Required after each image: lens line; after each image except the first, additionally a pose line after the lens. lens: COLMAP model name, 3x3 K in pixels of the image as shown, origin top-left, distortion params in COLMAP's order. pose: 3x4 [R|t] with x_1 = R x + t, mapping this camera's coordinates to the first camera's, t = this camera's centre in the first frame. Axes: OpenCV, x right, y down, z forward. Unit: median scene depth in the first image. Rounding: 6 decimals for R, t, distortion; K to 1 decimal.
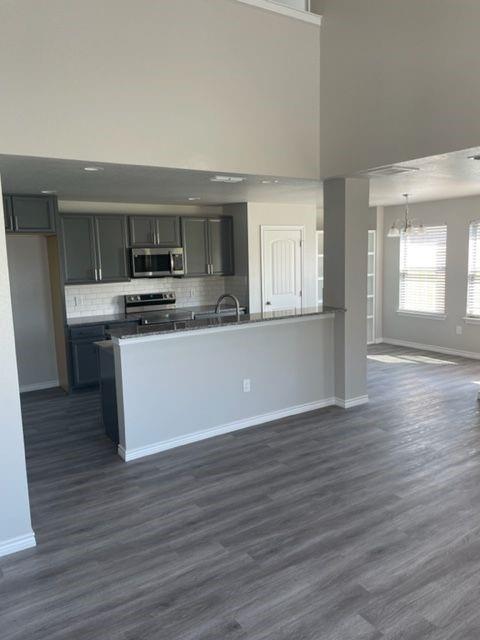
lens RADIAL K [[485.2, 0, 245.4], [0, 485.2, 316.0], [0, 0, 1]] dist [0.086029, -0.113622]
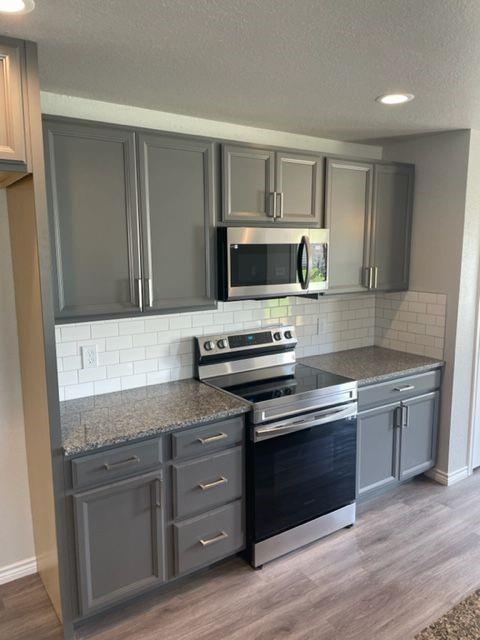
lens RADIAL K [[485.2, 0, 241.5], [0, 485.2, 315.8], [0, 0, 1]] dist [0.086029, -0.113622]
pose [[0.999576, 0.018851, 0.022181, -0.279131], [-0.019037, 0.999785, 0.008220, -0.085188], [-0.022021, -0.008639, 0.999720, 0.739829]]
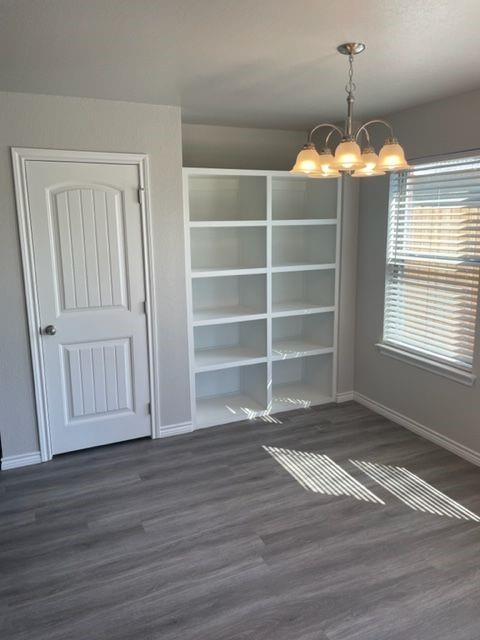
lens RADIAL K [[485.2, 0, 242.7], [0, 485.2, 313.6], [0, 0, 1]] dist [0.086029, -0.113622]
pose [[0.987576, 0.046579, -0.150080, 0.402314], [-0.036103, 0.996766, 0.071787, -0.112414], [0.152939, -0.065477, 0.986064, 0.824774]]
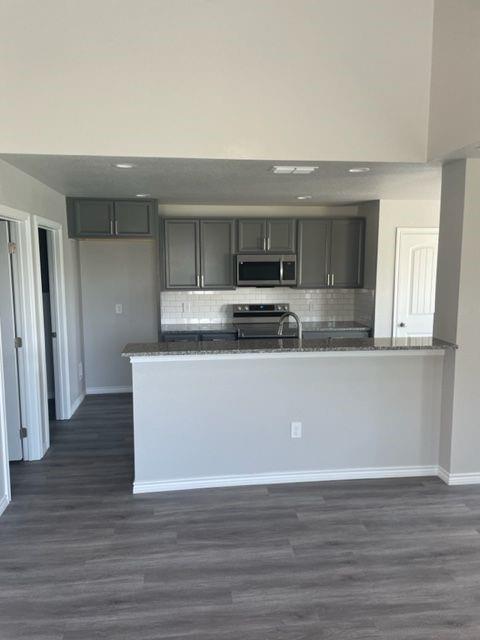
lens RADIAL K [[485.2, 0, 238.3], [0, 485.2, 321.6], [0, 0, 1]] dist [0.086029, -0.113622]
pose [[0.892265, 0.080903, -0.444206, 0.229846], [-0.081207, 0.996528, 0.018379, -0.035327], [0.444150, 0.019674, 0.895736, 0.219288]]
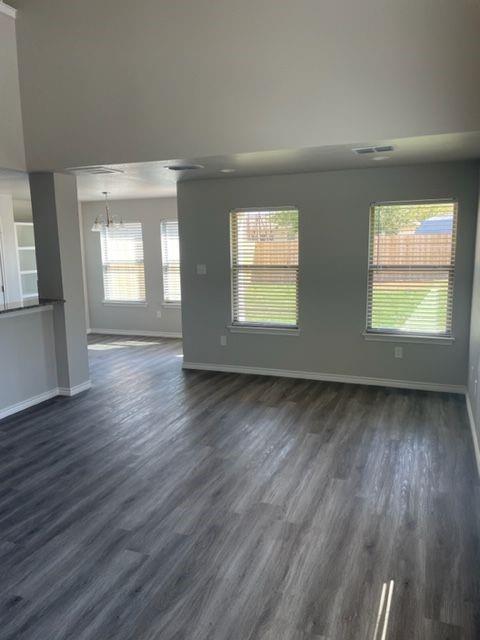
lens RADIAL K [[485.2, 0, 238.0], [0, 485.2, 316.9], [0, 0, 1]] dist [0.086029, -0.113622]
pose [[0.822426, -0.078078, 0.563488, -0.076440], [0.070385, 0.996891, 0.035402, 0.009514], [-0.564500, 0.010546, 0.825365, -0.061948]]
